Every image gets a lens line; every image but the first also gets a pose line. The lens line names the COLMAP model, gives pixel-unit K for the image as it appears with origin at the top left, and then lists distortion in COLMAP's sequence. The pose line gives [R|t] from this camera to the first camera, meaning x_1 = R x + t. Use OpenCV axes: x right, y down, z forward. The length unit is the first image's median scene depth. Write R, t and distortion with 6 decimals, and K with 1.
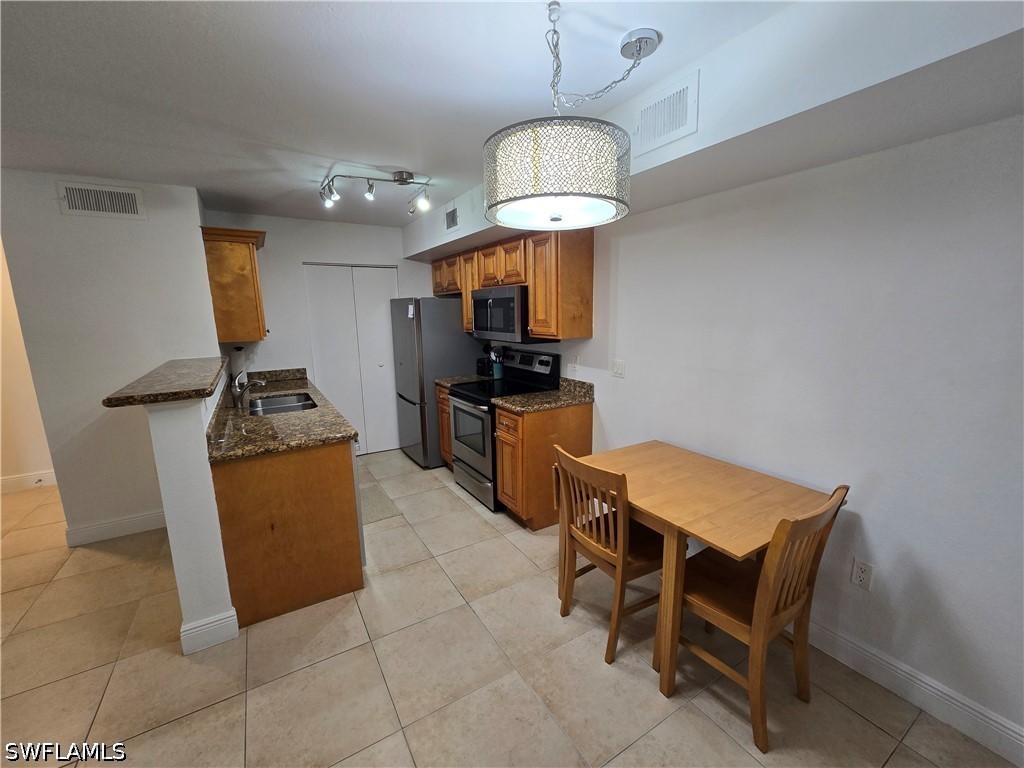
lens RADIAL K [[419.0, 0, 516.9], [0, 419.0, 389.1], [0, 0, 1]] dist [-0.001142, 0.000019]
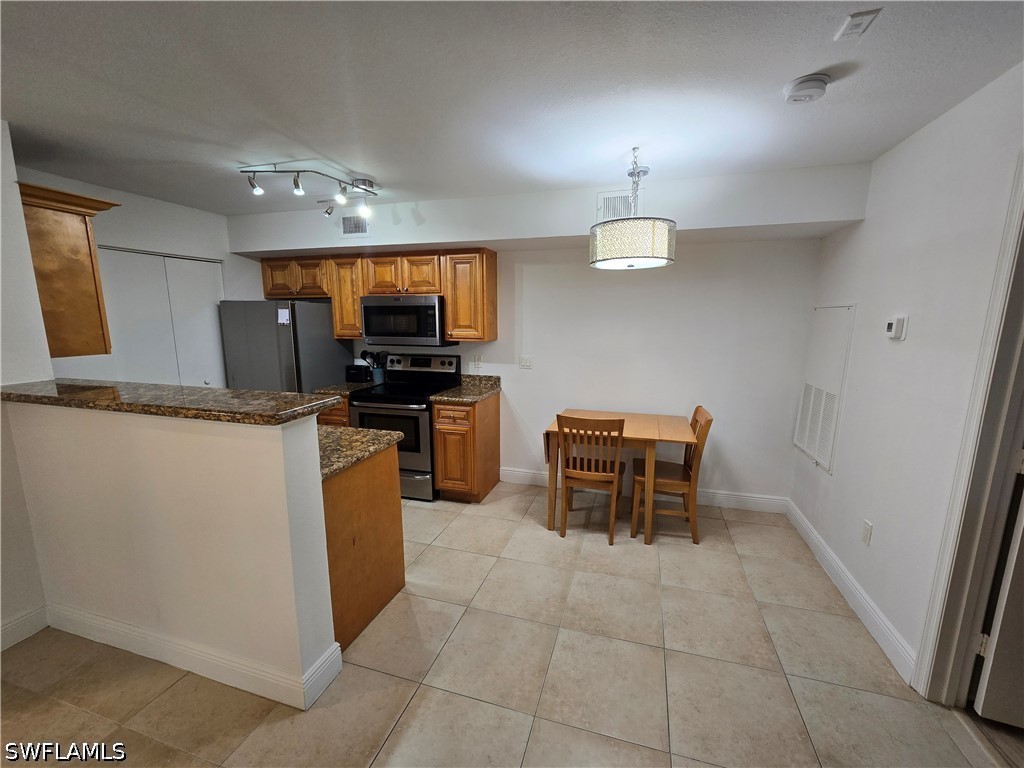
lens RADIAL K [[419.0, 0, 516.9], [0, 419.0, 389.1], [0, 0, 1]] dist [-0.001142, 0.000019]
pose [[0.747780, -0.097287, 0.656781, -0.634918], [0.109371, 0.993742, 0.022675, 0.003005], [-0.654877, 0.054876, 0.753741, 0.016880]]
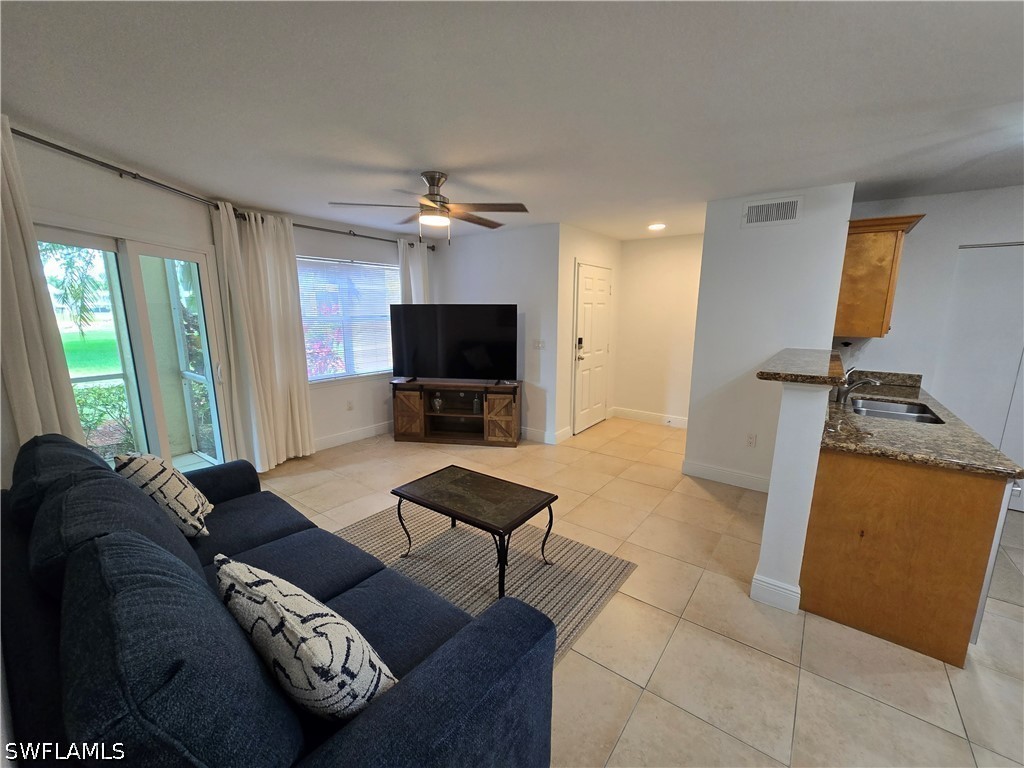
lens RADIAL K [[419.0, 0, 516.9], [0, 419.0, 389.1], [0, 0, 1]] dist [-0.001142, 0.000019]
pose [[0.368331, 0.191283, -0.909804, -0.054773], [-0.184300, 0.974207, 0.130211, 0.023753], [0.911244, 0.119716, 0.394084, -0.080226]]
